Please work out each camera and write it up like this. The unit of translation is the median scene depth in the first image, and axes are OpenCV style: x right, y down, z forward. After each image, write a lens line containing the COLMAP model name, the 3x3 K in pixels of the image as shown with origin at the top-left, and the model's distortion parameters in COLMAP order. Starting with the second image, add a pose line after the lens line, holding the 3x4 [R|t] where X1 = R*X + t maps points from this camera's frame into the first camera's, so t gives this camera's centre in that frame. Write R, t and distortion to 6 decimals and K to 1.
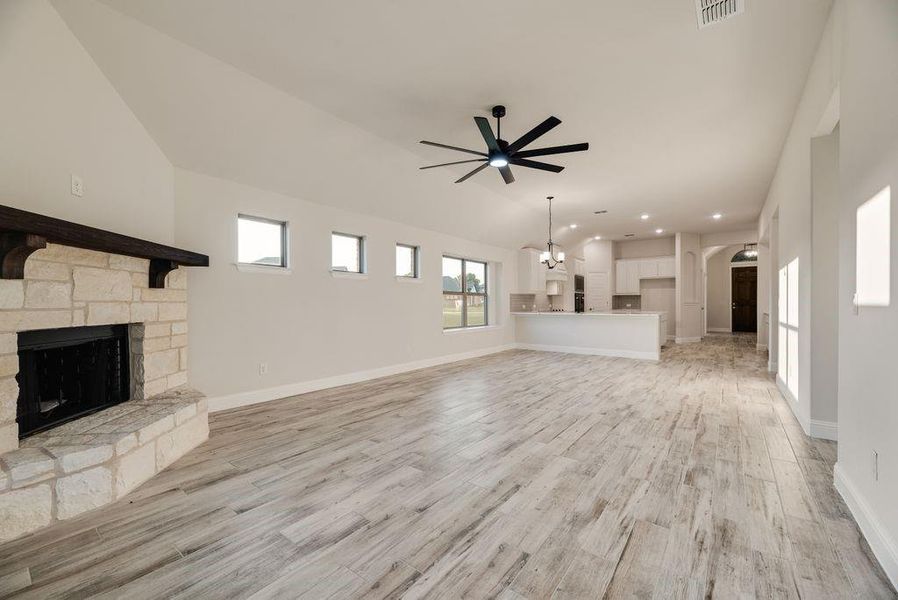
lens RADIAL K [[361.5, 0, 453.2], [0, 361.5, 304.6], [0, 0, 1]] dist [0.001294, 0.000077]
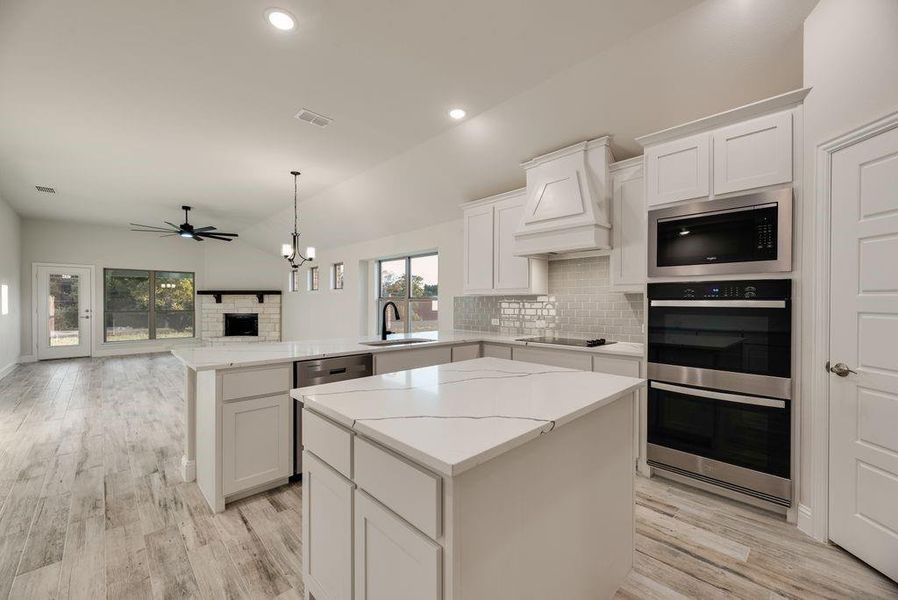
lens RADIAL K [[361.5, 0, 453.2], [0, 361.5, 304.6], [0, 0, 1]] dist [0.001294, 0.000077]
pose [[-0.143011, 0.008105, -0.989688, 0.849558], [-0.005030, 0.999948, 0.008916, -0.027894], [0.989708, 0.006253, -0.142963, 1.254666]]
